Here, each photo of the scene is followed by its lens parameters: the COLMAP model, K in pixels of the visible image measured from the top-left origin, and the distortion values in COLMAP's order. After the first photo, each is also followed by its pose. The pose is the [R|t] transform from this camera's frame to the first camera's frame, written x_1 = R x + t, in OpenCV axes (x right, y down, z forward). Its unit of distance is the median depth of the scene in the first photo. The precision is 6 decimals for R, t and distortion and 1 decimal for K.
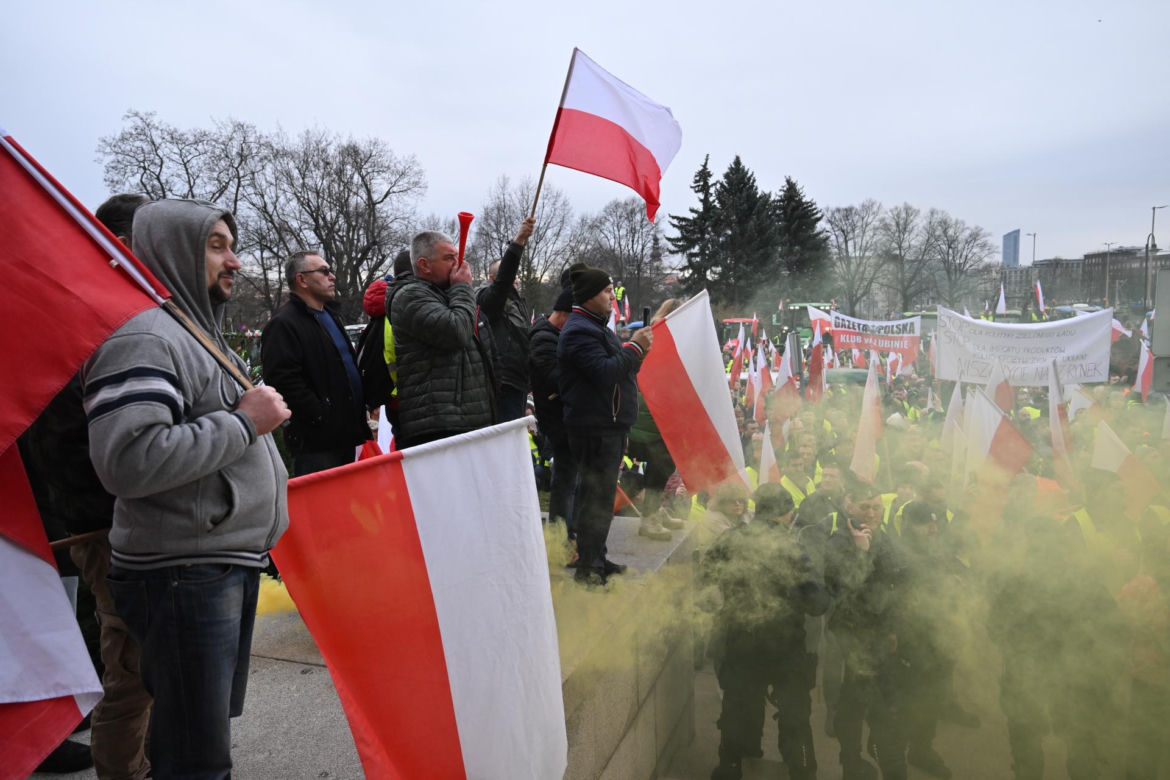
lens RADIAL K [[783.5, 0, 582.7], [0, 783.5, 393.9], [0, 0, 1]] dist [0.002496, -0.003990]
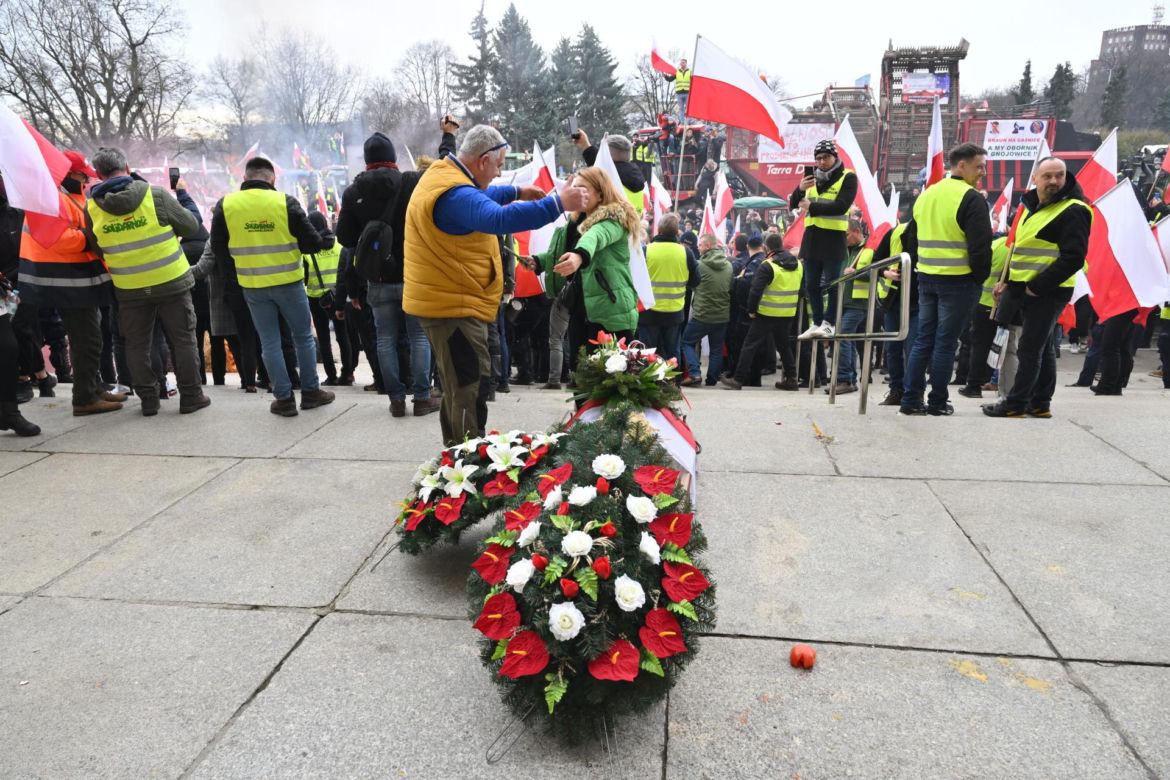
lens RADIAL K [[783.5, 0, 582.7], [0, 783.5, 393.9], [0, 0, 1]] dist [0.002496, -0.003990]
pose [[0.985834, -0.048237, 0.160637, 0.073636], [0.017297, 0.981883, 0.188696, 0.006765], [-0.166829, -0.183244, 0.968808, -0.082831]]
